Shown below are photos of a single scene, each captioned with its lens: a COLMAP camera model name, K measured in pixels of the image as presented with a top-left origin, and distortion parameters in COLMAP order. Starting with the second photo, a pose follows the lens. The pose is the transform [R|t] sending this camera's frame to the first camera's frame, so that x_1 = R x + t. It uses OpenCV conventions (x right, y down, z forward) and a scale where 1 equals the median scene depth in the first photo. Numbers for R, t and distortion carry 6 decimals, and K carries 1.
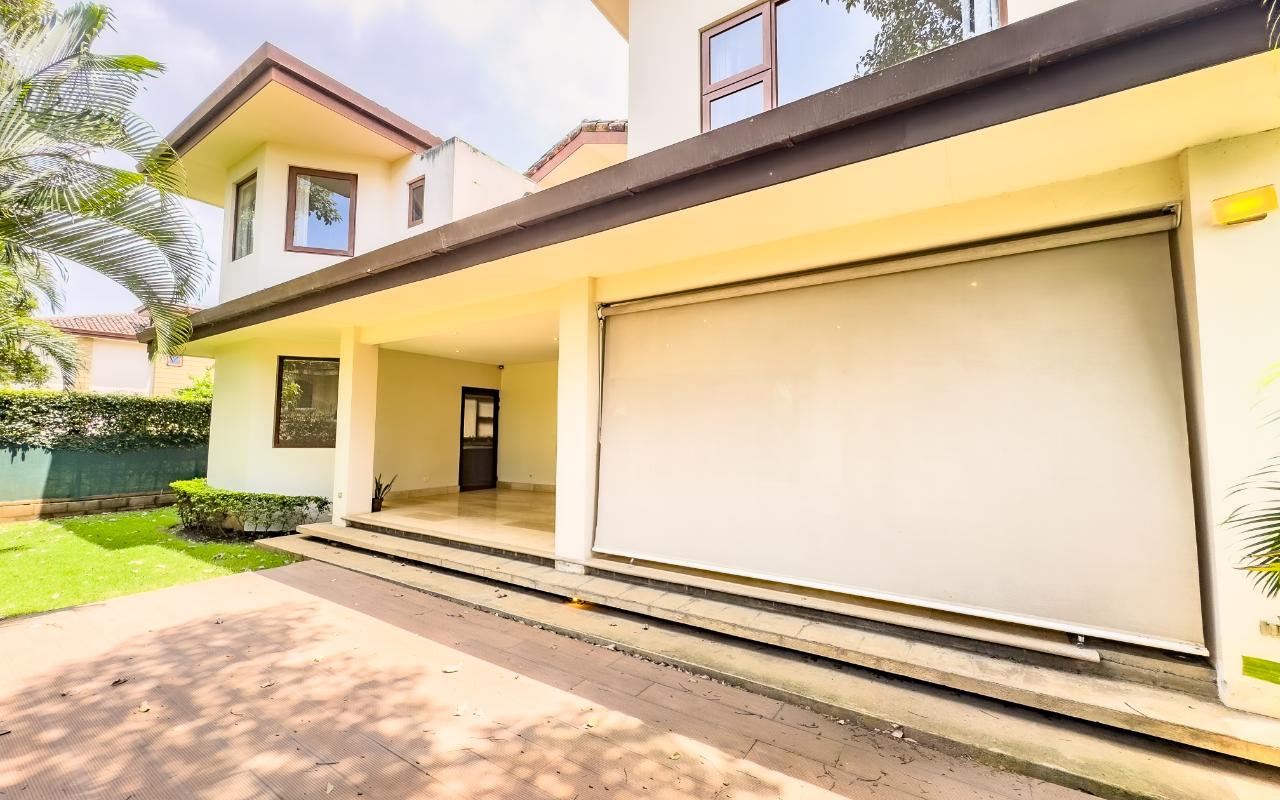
lens RADIAL K [[513.2, 0, 638.1], [0, 513.2, 396.7], [0, 0, 1]] dist [-0.001233, -0.000208]
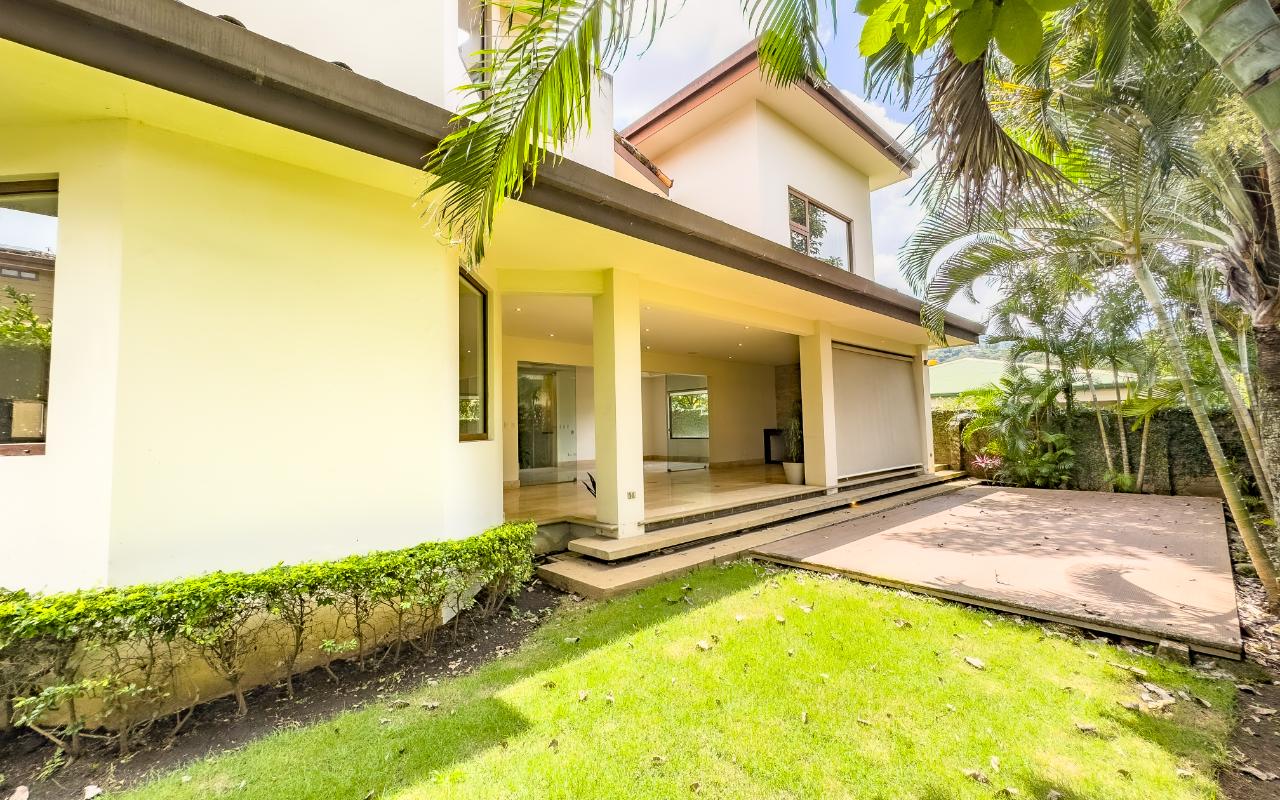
lens RADIAL K [[513.2, 0, 638.1], [0, 513.2, 396.7], [0, 0, 1]] dist [-0.001233, -0.000208]
pose [[0.250799, 0.042054, 0.967125, -1.930439], [-0.054807, 0.998070, -0.029187, 0.101979], [-0.966487, -0.045685, 0.252620, 1.190257]]
